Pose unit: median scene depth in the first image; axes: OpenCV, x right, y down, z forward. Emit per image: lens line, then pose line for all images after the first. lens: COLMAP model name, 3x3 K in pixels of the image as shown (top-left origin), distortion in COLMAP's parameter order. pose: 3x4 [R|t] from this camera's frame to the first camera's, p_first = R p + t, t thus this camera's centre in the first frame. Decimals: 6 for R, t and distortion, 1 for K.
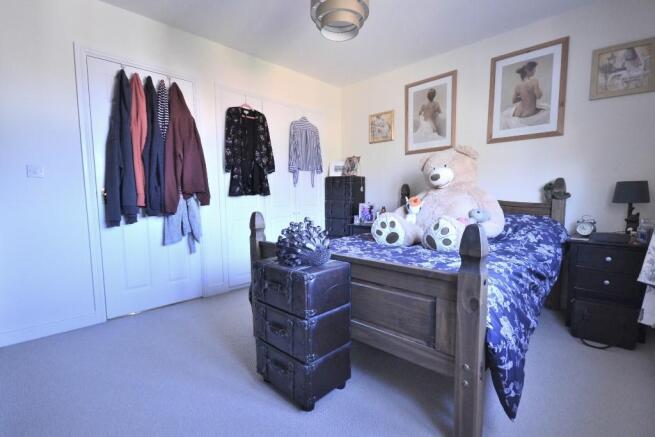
lens RADIAL K [[297.7, 0, 328.5], [0, 297.7, 221.1], [0, 0, 1]] dist [-0.000996, -0.002294]
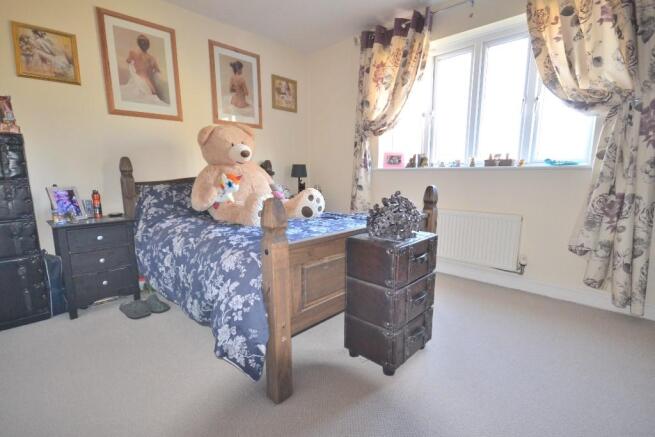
lens RADIAL K [[297.7, 0, 328.7], [0, 297.7, 219.0], [0, 0, 1]] dist [-0.000996, -0.002294]
pose [[0.013046, -0.148016, 0.988899, -0.566825], [0.091680, 0.984994, 0.146222, -0.045057], [-0.995703, 0.088755, 0.026420, 0.619415]]
